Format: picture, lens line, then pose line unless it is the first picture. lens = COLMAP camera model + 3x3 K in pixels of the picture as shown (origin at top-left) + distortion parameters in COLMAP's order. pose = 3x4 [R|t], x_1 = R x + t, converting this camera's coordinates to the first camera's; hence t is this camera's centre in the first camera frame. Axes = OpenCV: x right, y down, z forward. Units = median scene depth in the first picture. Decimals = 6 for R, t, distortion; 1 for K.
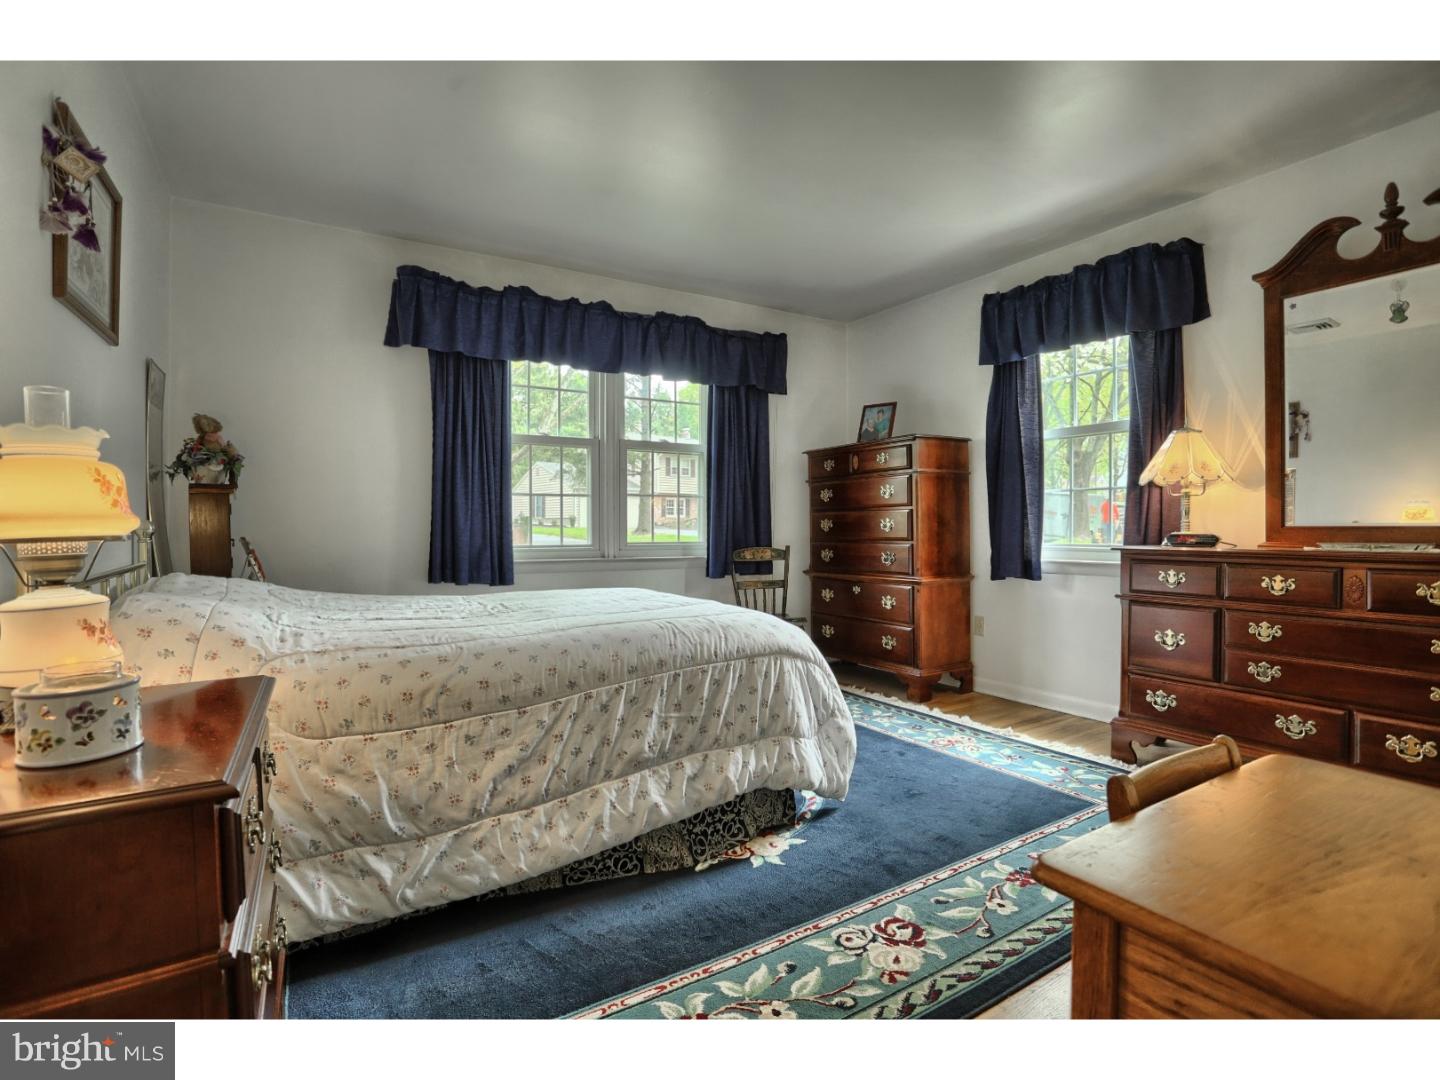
lens RADIAL K [[688.7, 0, 721.4], [0, 688.7, 535.6], [0, 0, 1]] dist [-0.053377, 0.005340]
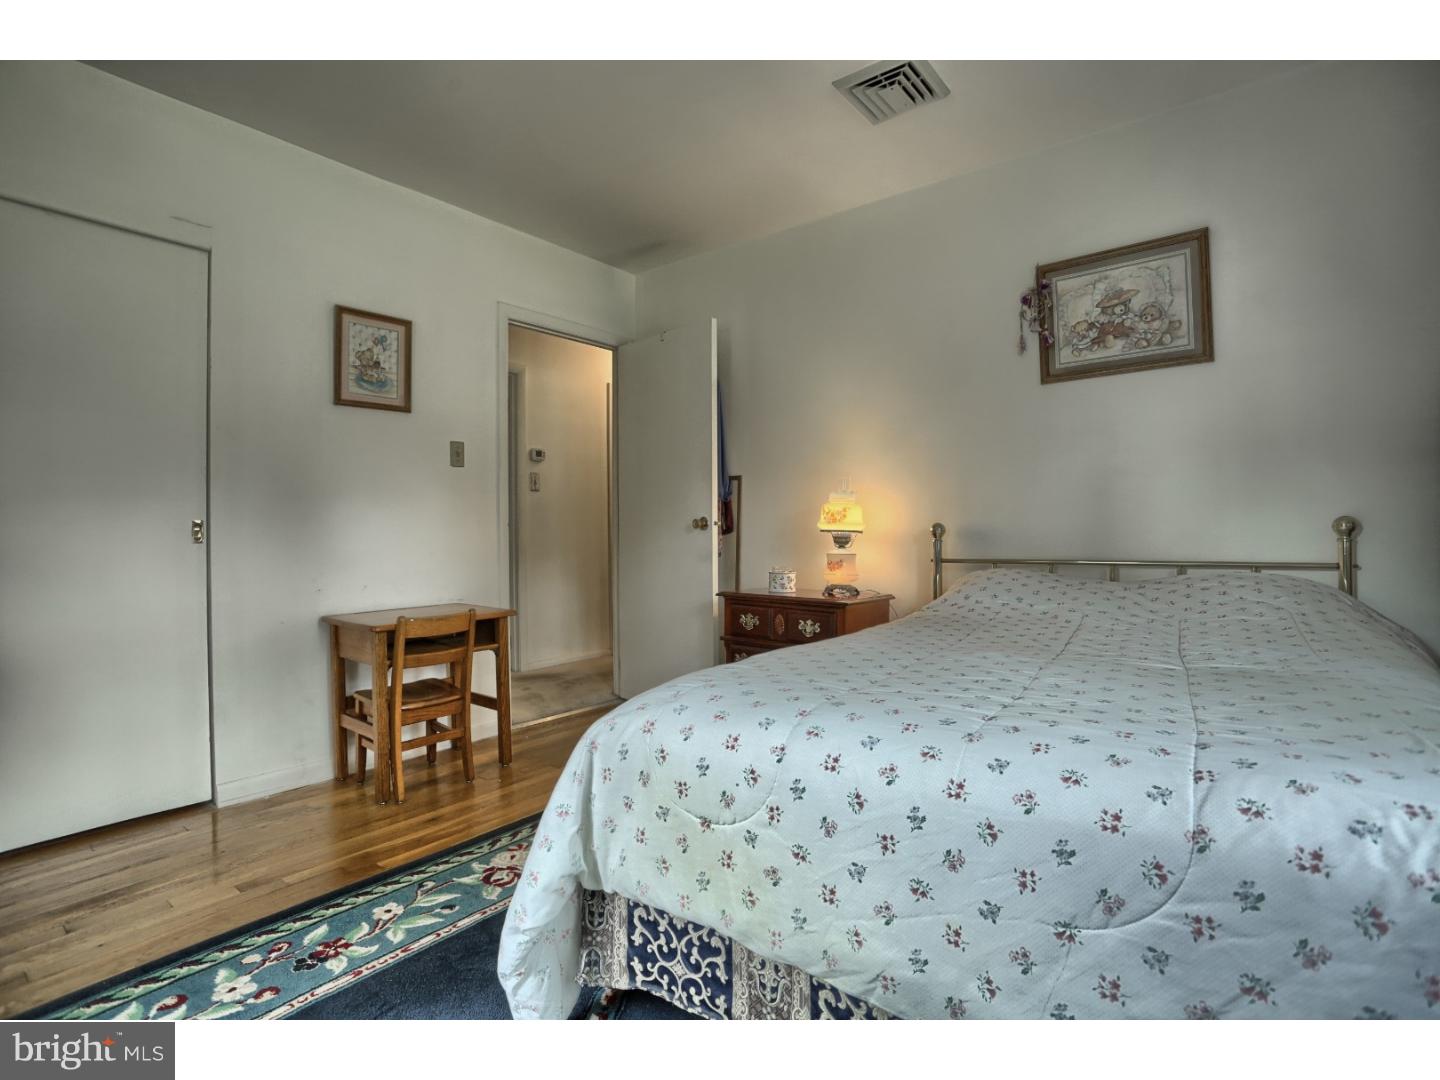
lens RADIAL K [[688.7, 0, 721.0], [0, 688.7, 534.5], [0, 0, 1]] dist [-0.053377, 0.005340]
pose [[-0.936899, 0.010324, -0.349447, 0.308037], [0.005194, 0.999865, 0.015612, -0.021545], [0.349561, 0.012812, -0.936826, 2.187439]]
